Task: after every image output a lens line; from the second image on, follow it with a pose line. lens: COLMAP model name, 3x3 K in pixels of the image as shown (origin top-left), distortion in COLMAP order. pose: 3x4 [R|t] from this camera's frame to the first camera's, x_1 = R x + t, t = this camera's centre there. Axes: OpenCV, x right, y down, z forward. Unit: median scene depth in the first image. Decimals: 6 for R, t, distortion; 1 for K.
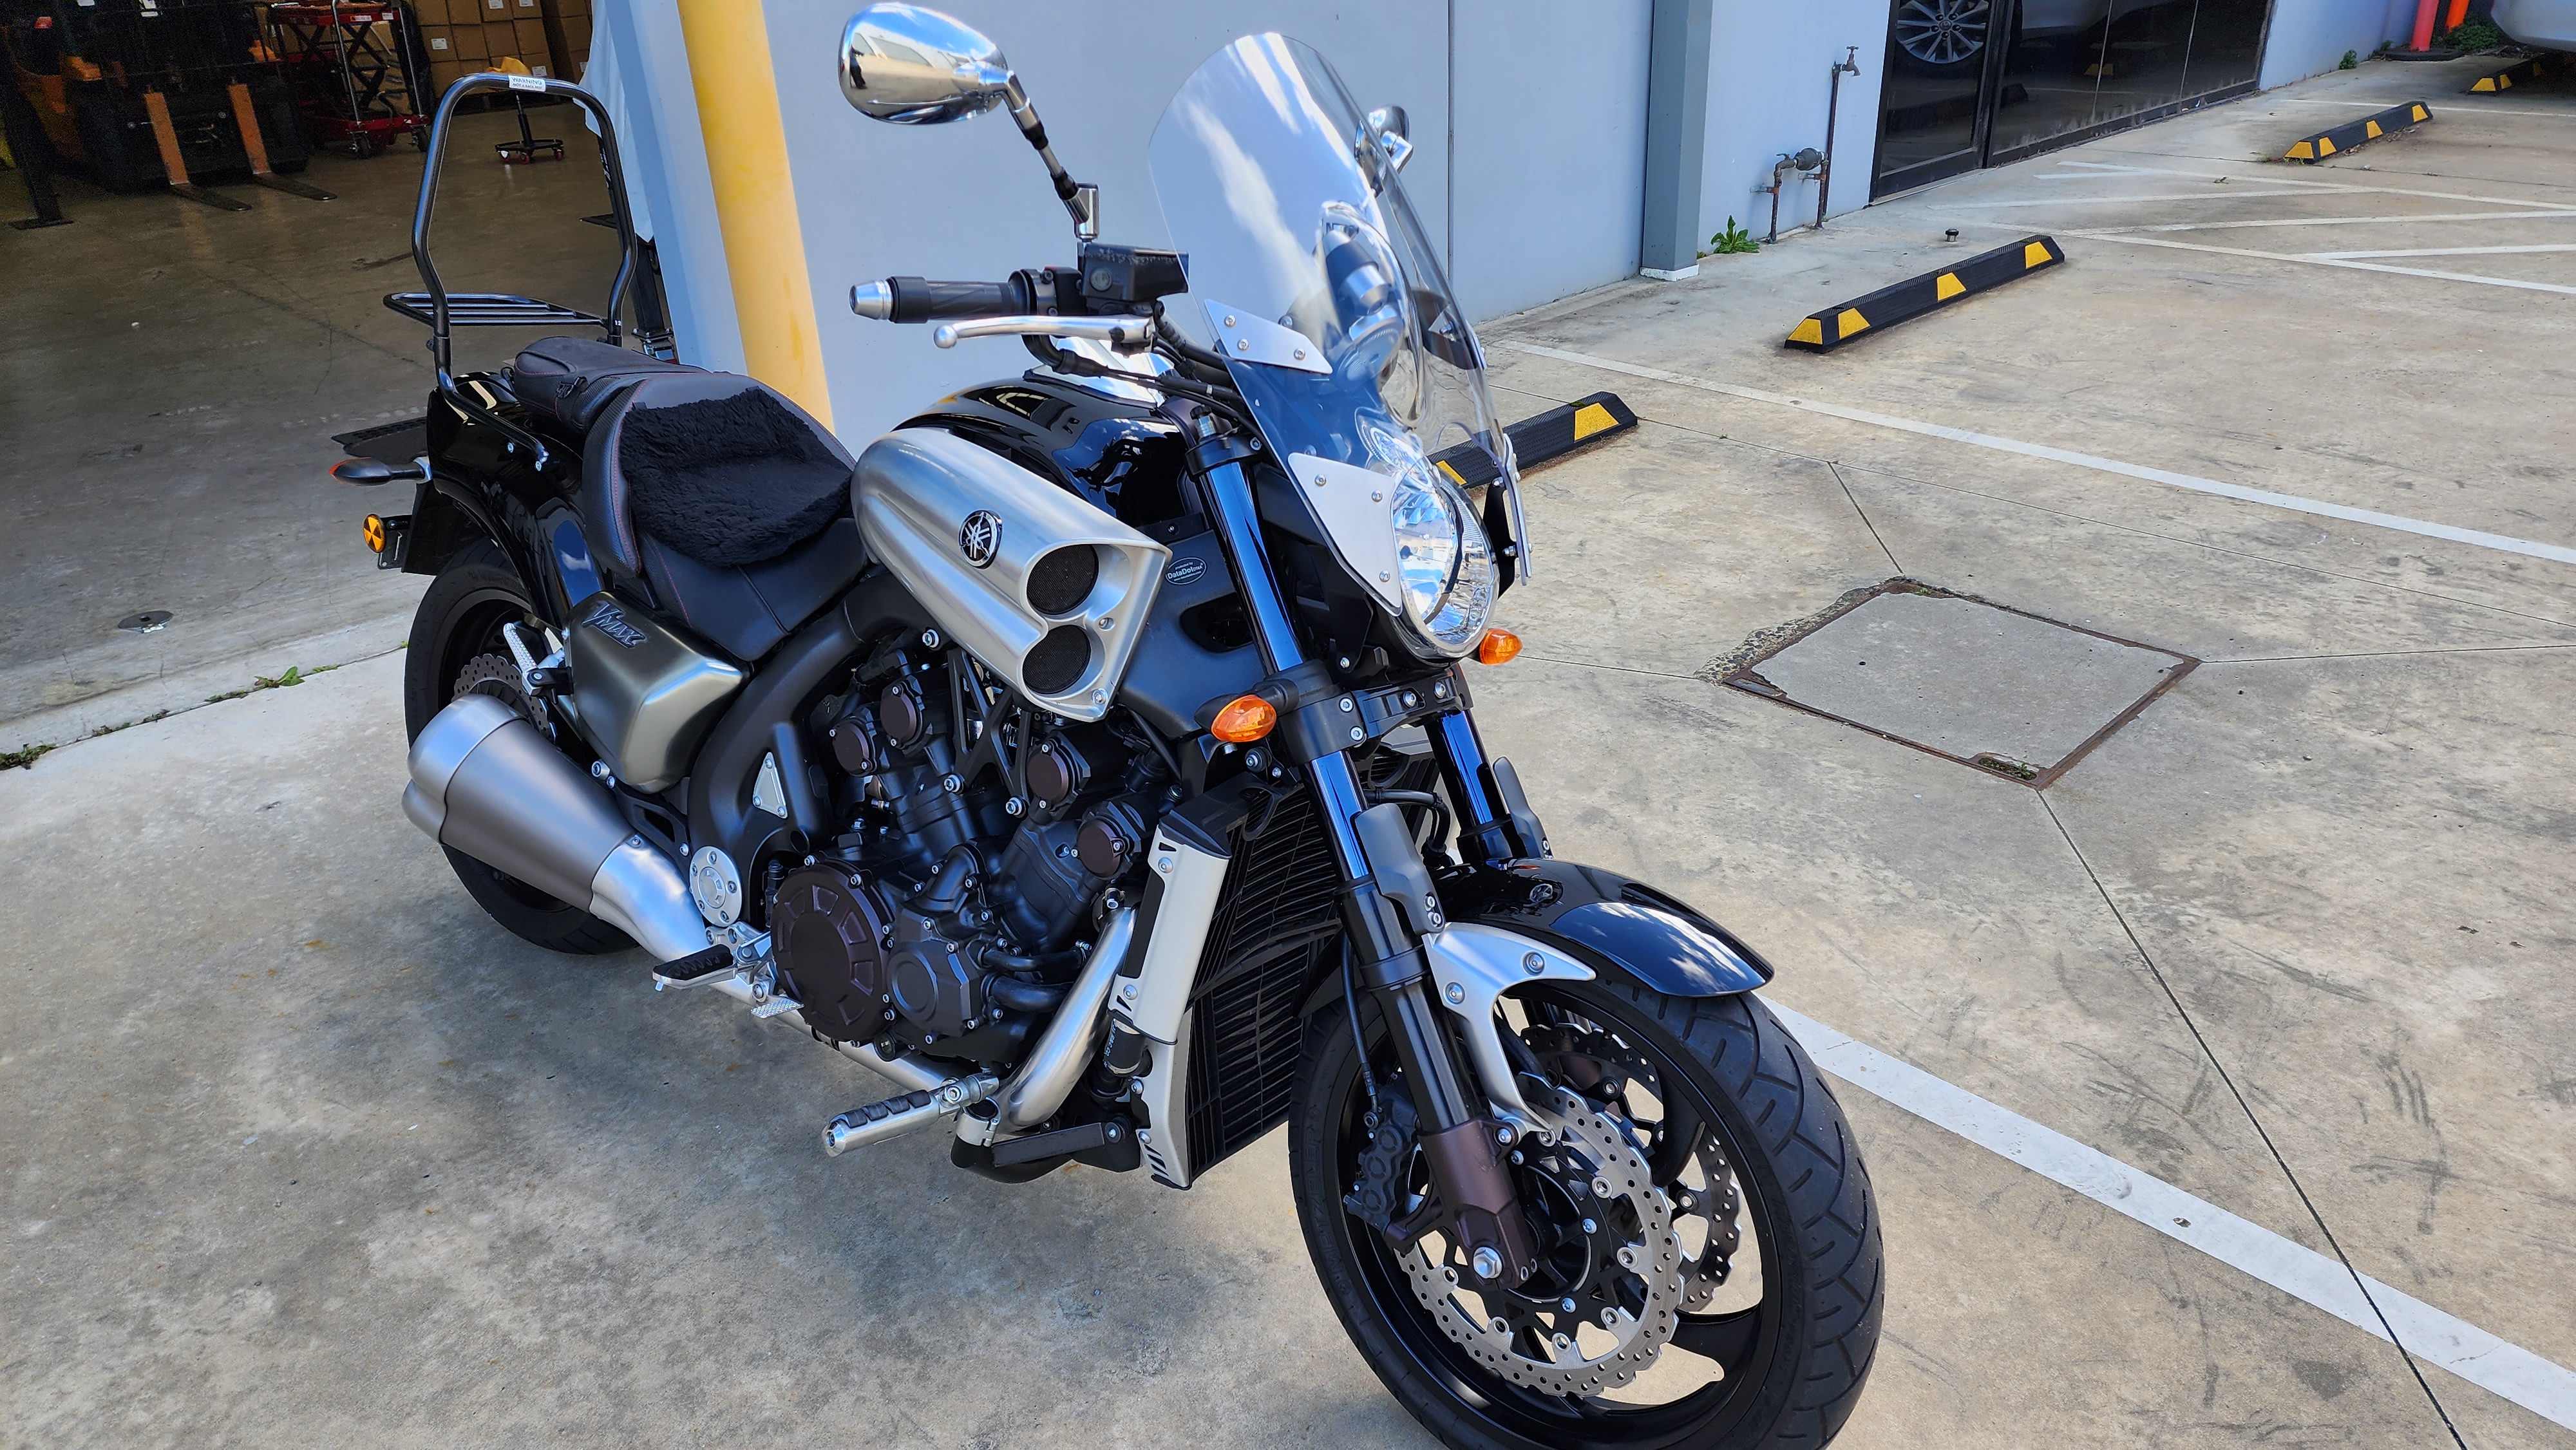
lens RADIAL K [[1744.6, 0, 1288.0], [0, 1744.6, 725.0], [0, 0, 1]] dist [0.081961, -0.079174]
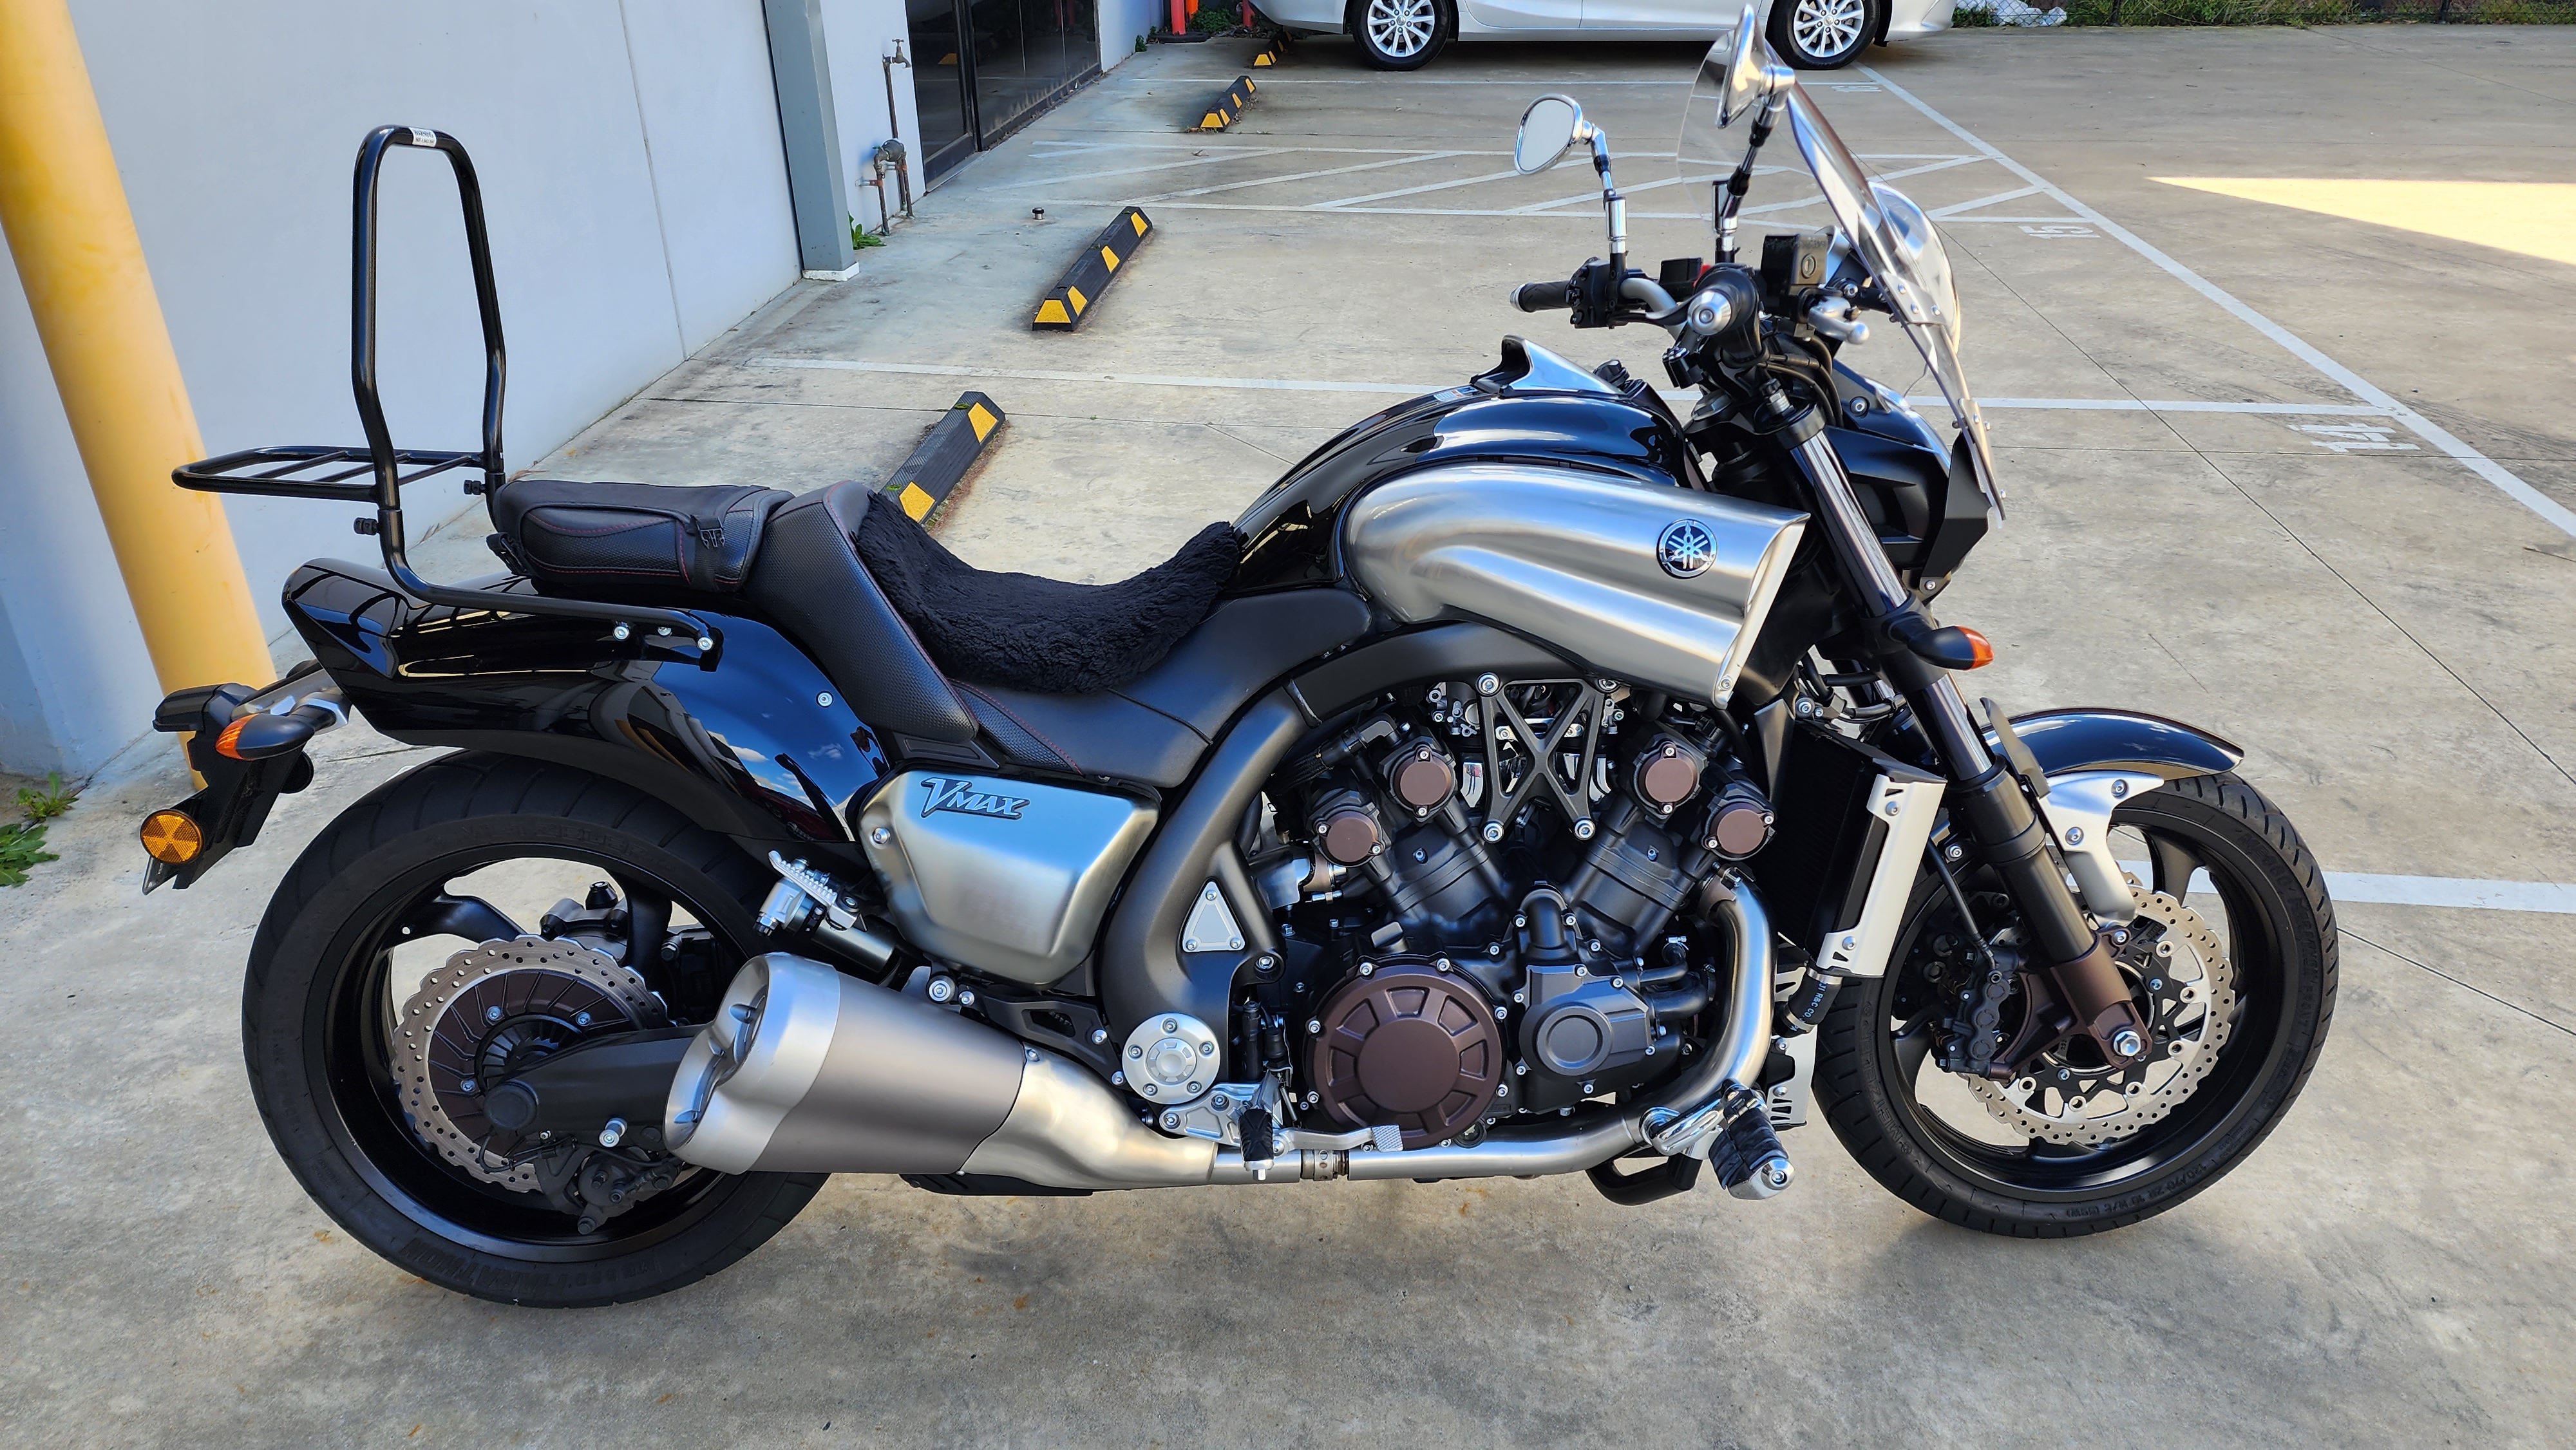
lens RADIAL K [[1744.6, 0, 1288.0], [0, 1744.6, 725.0], [0, 0, 1]] dist [0.081961, -0.079174]
pose [[0.750264, -0.266934, 0.604856, -0.417012], [0.264061, 0.959717, 0.095998, -0.071595], [-0.606115, 0.087695, 0.790528, 0.157952]]
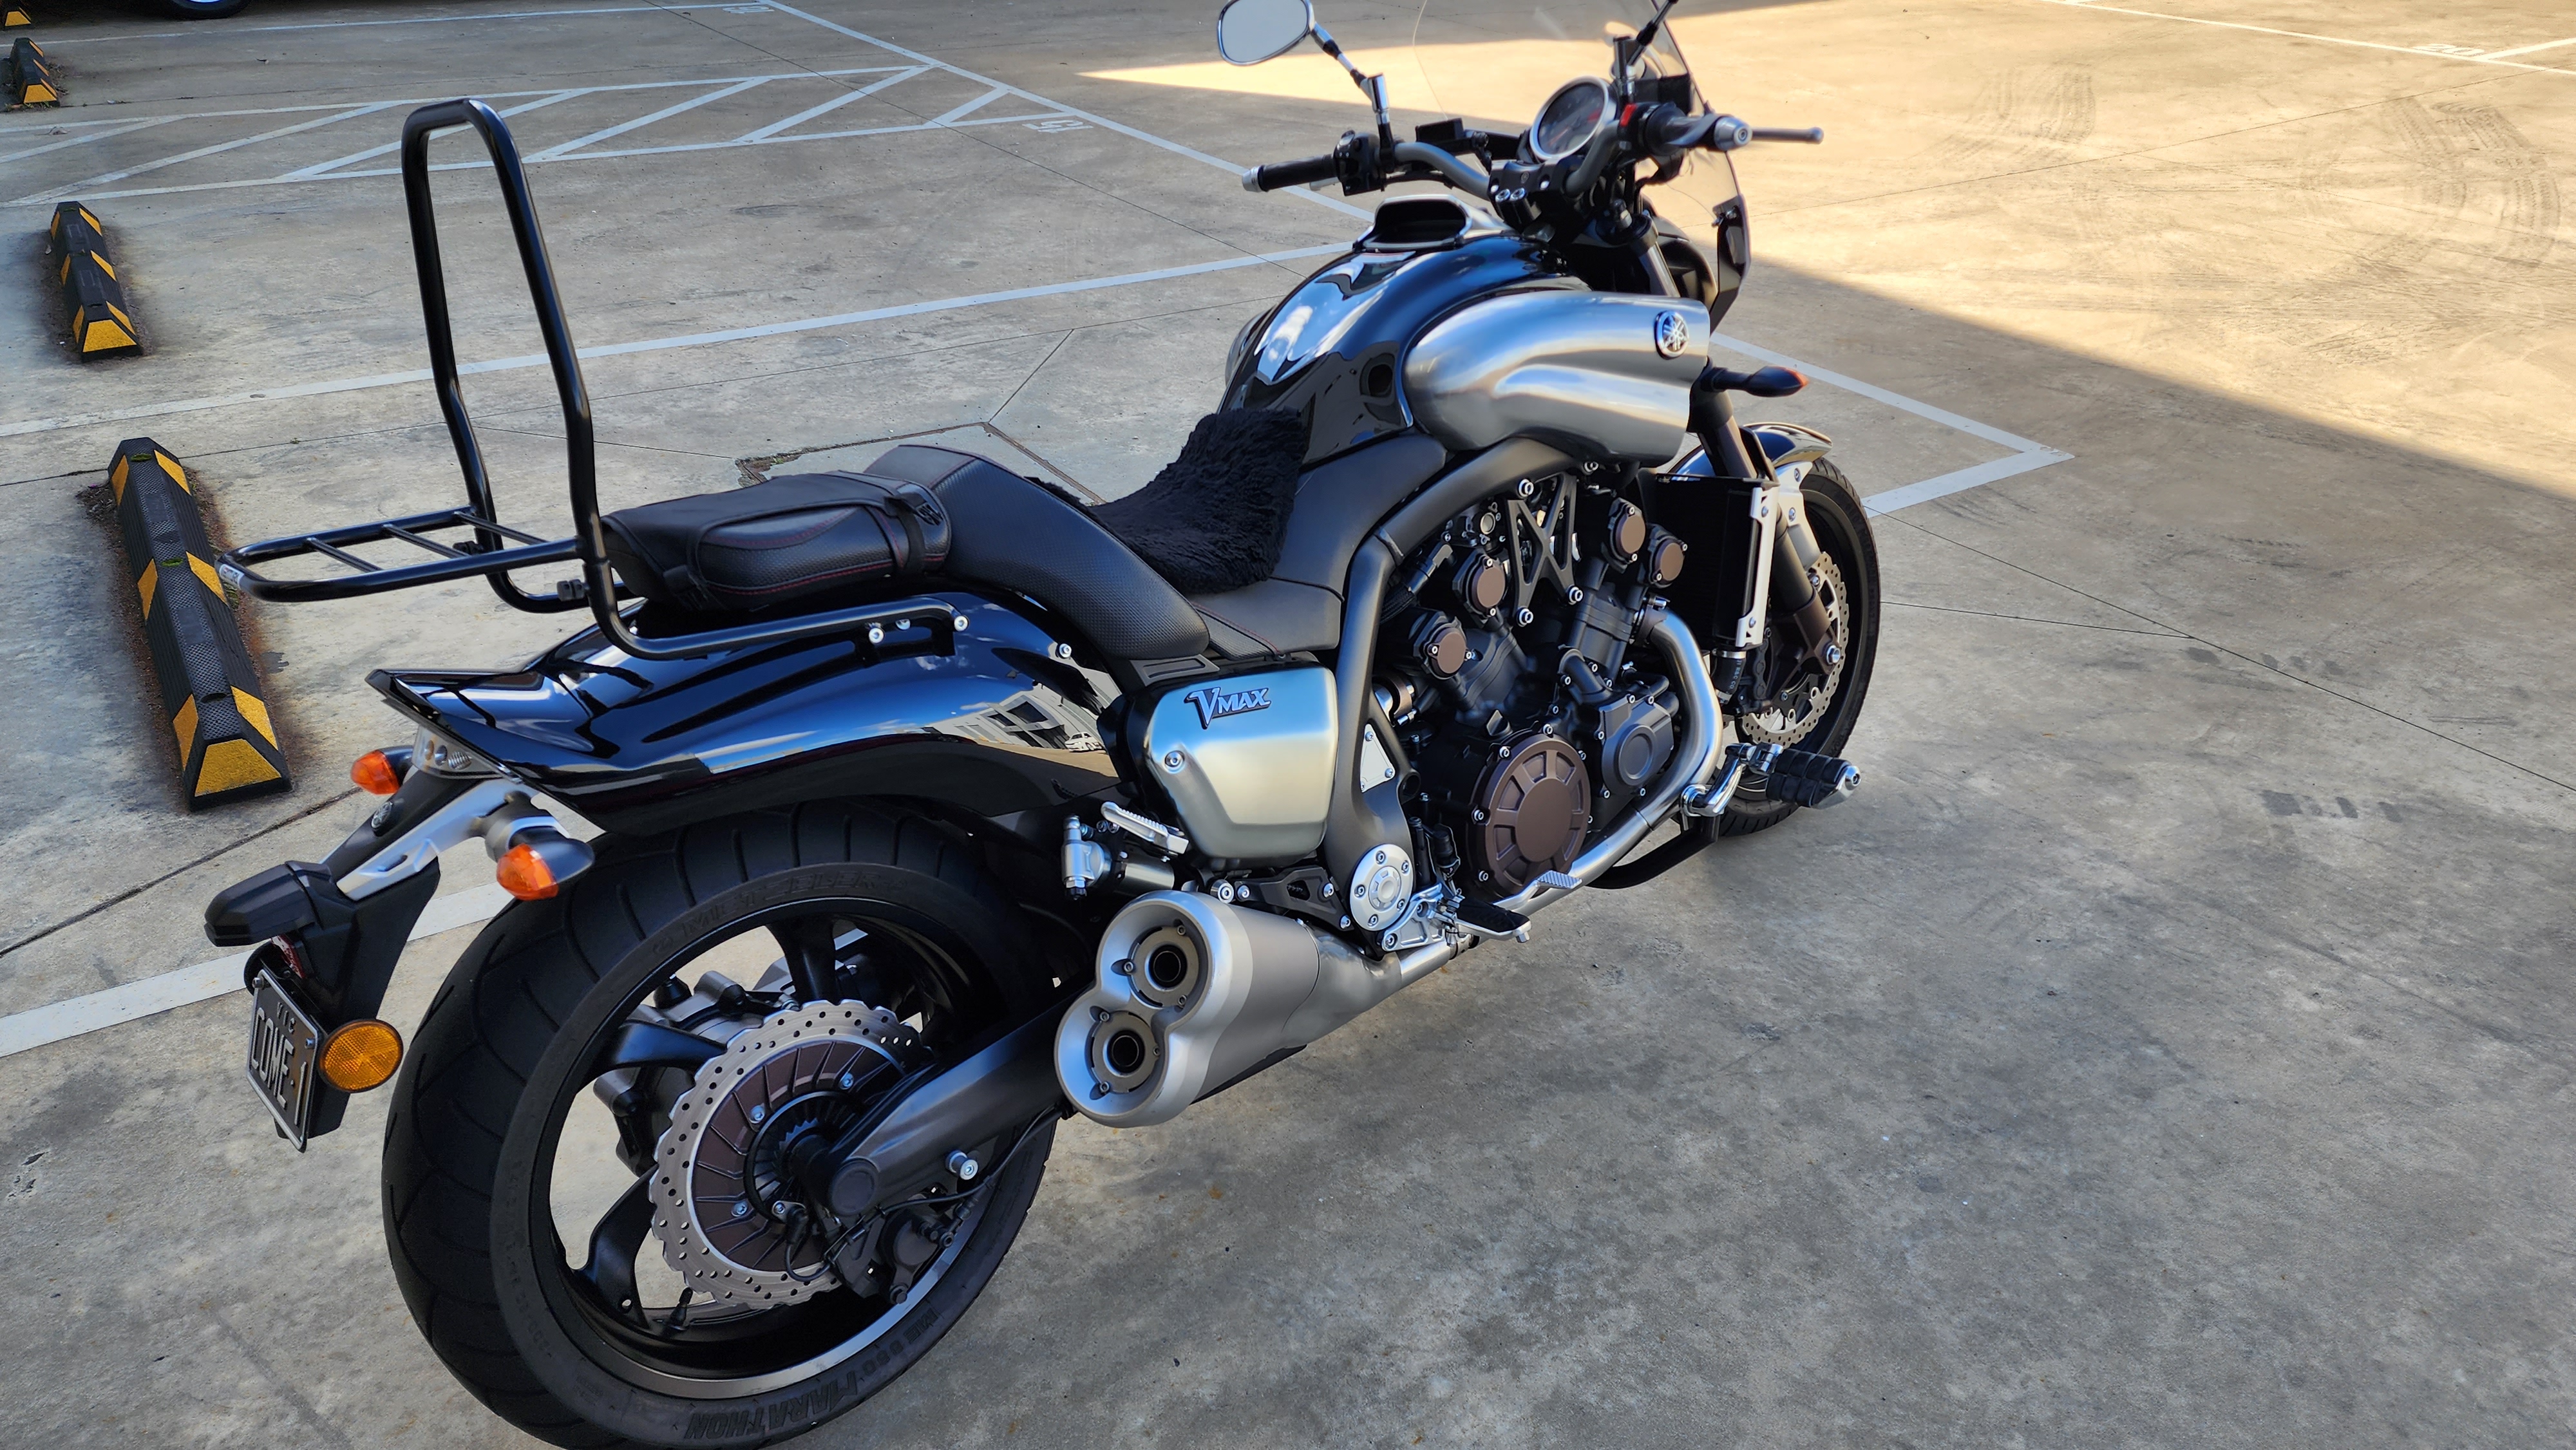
lens RADIAL K [[1744.6, 0, 1288.0], [0, 1744.6, 725.0], [0, 0, 1]] dist [0.081961, -0.079174]
pose [[0.160224, -0.438947, 0.884112, -0.621474], [0.411598, 0.843809, 0.344345, -0.179452], [-0.897171, 0.308727, 0.315868, 0.405291]]
